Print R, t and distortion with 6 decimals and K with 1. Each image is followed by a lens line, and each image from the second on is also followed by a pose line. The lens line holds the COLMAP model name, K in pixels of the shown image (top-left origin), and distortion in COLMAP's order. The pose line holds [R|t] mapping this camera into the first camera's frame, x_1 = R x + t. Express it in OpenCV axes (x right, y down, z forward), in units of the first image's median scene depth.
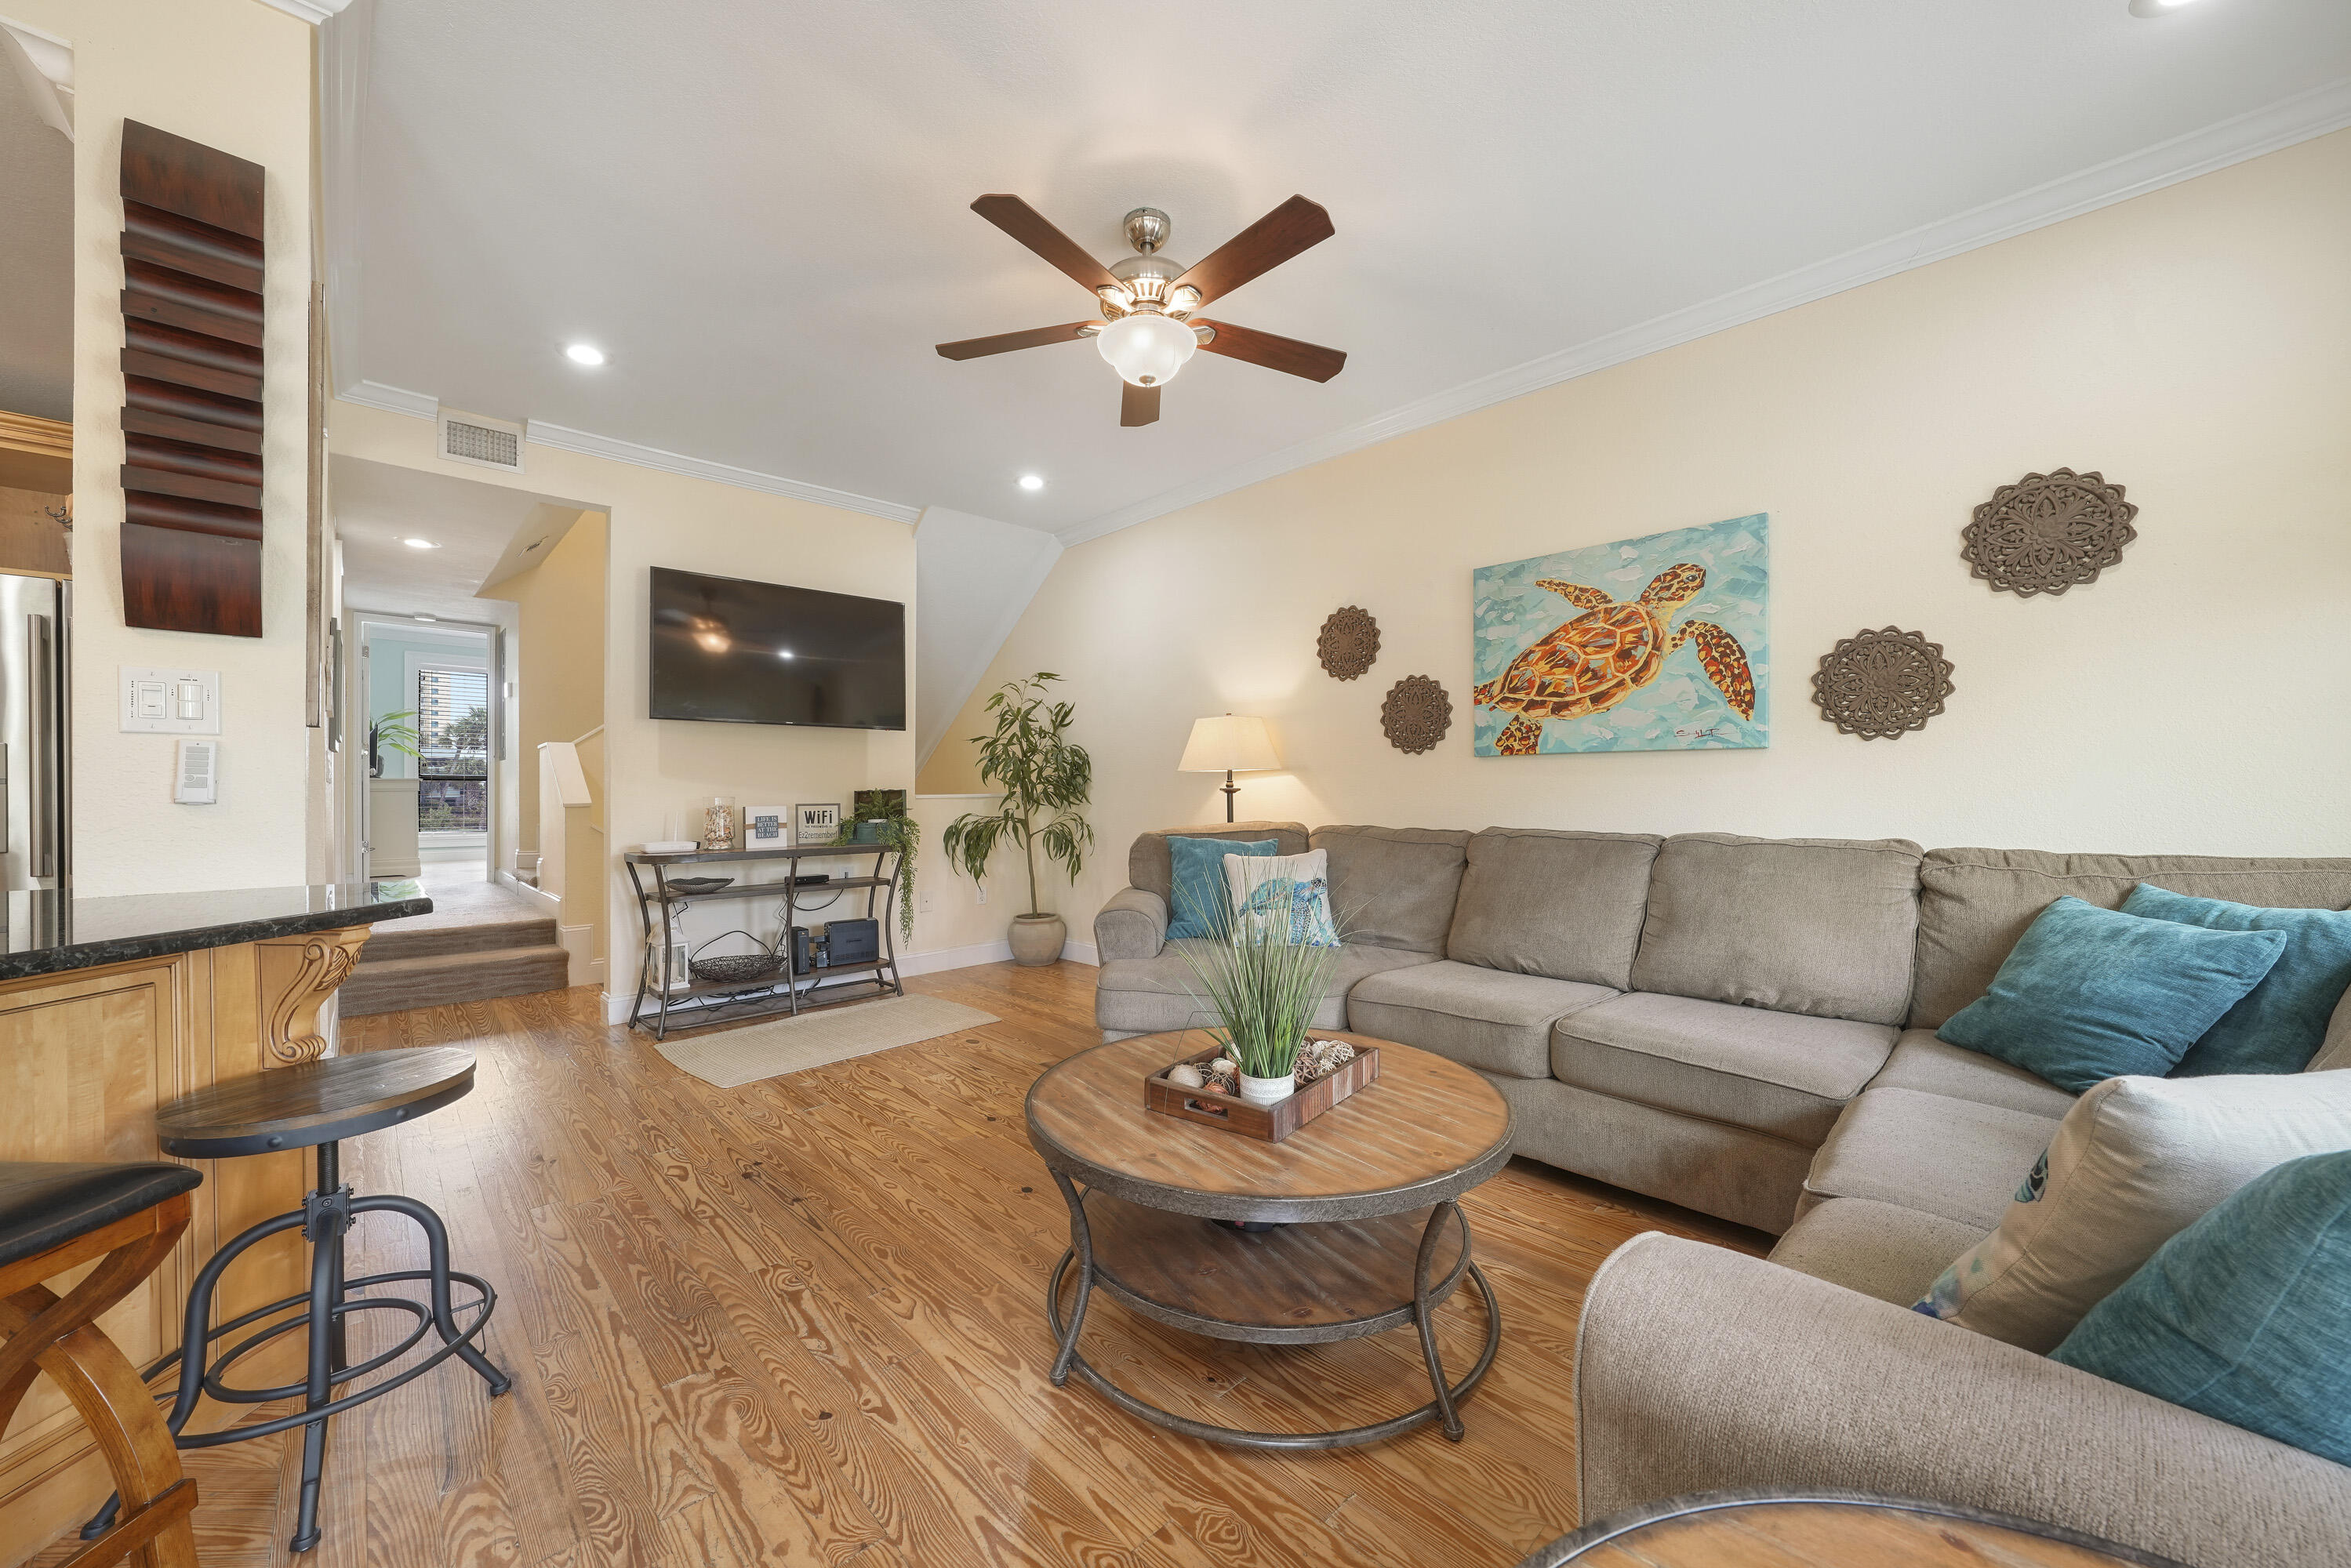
lens RADIAL K [[861.1, 0, 1155.8], [0, 861.1, 788.5], [0, 0, 1]] dist [-0.013501, 0.002684]
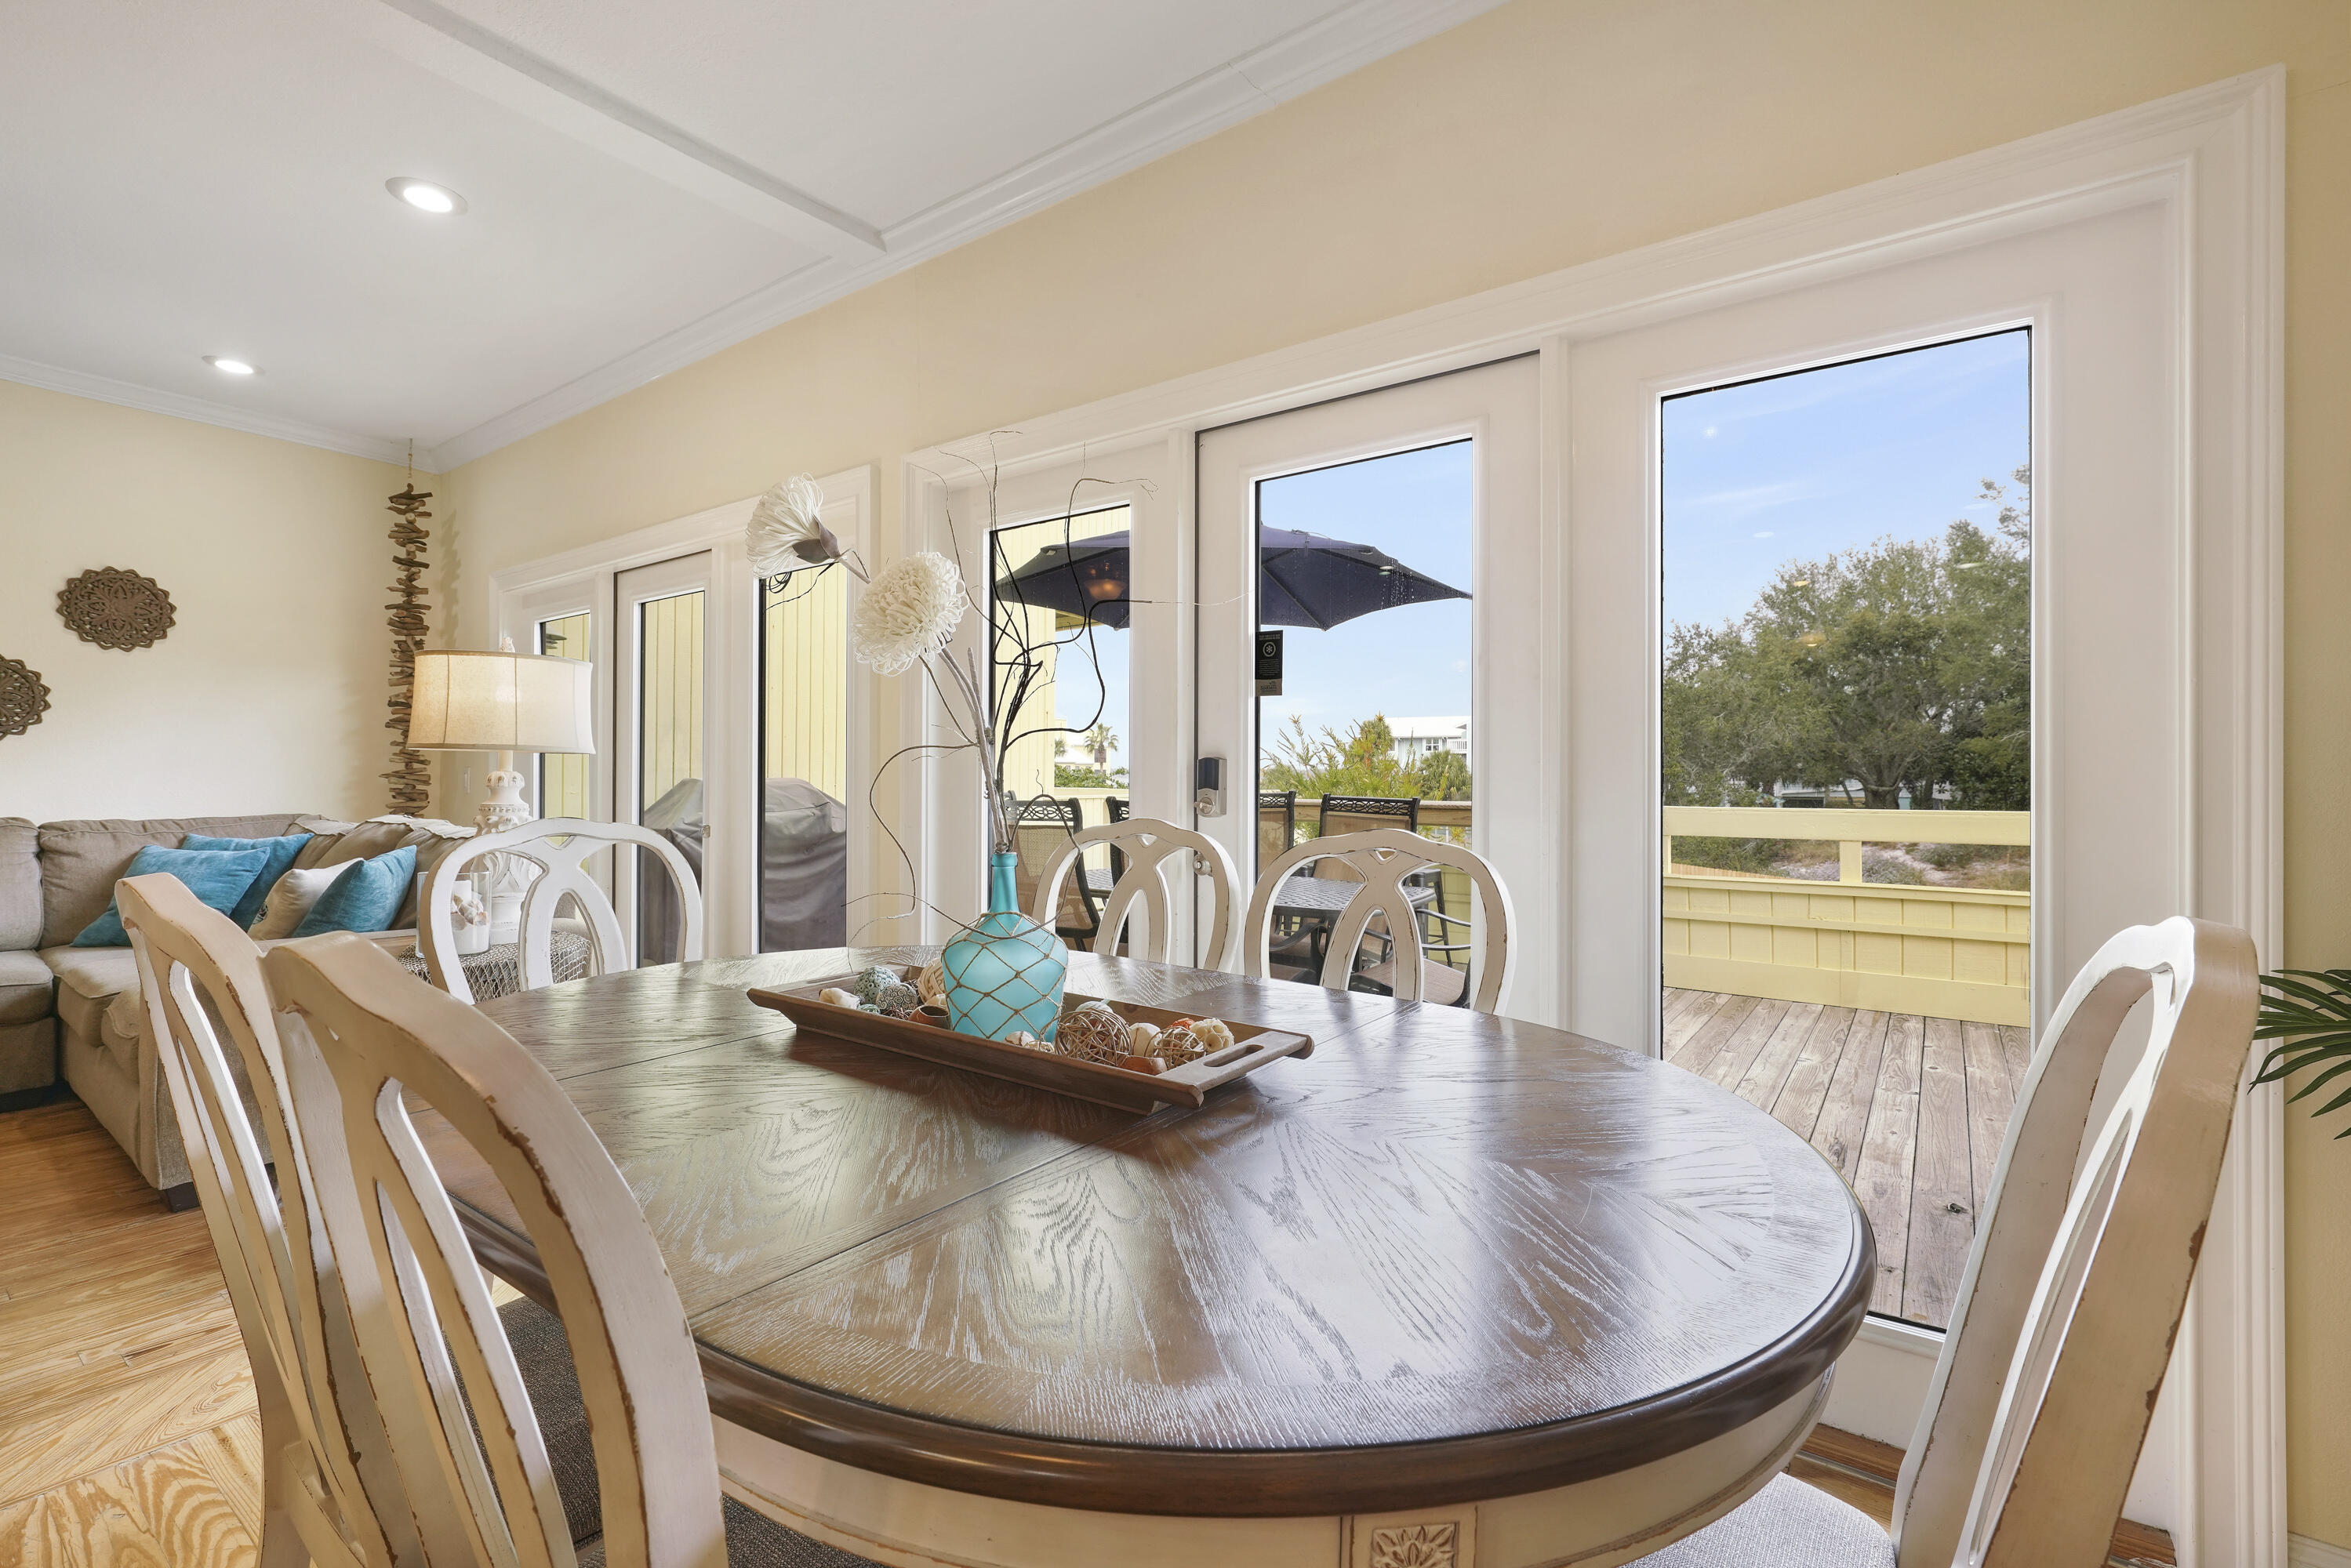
lens RADIAL K [[1038.0, 0, 1182.3], [0, 1038.0, 771.8], [0, 0, 1]] dist [0.004795, 0.001549]
pose [[-0.169076, 0.007711, 0.985573, -0.866454], [0.003074, 0.999969, -0.007297, 0.005013], [-0.985598, 0.001796, -0.169094, -0.428093]]
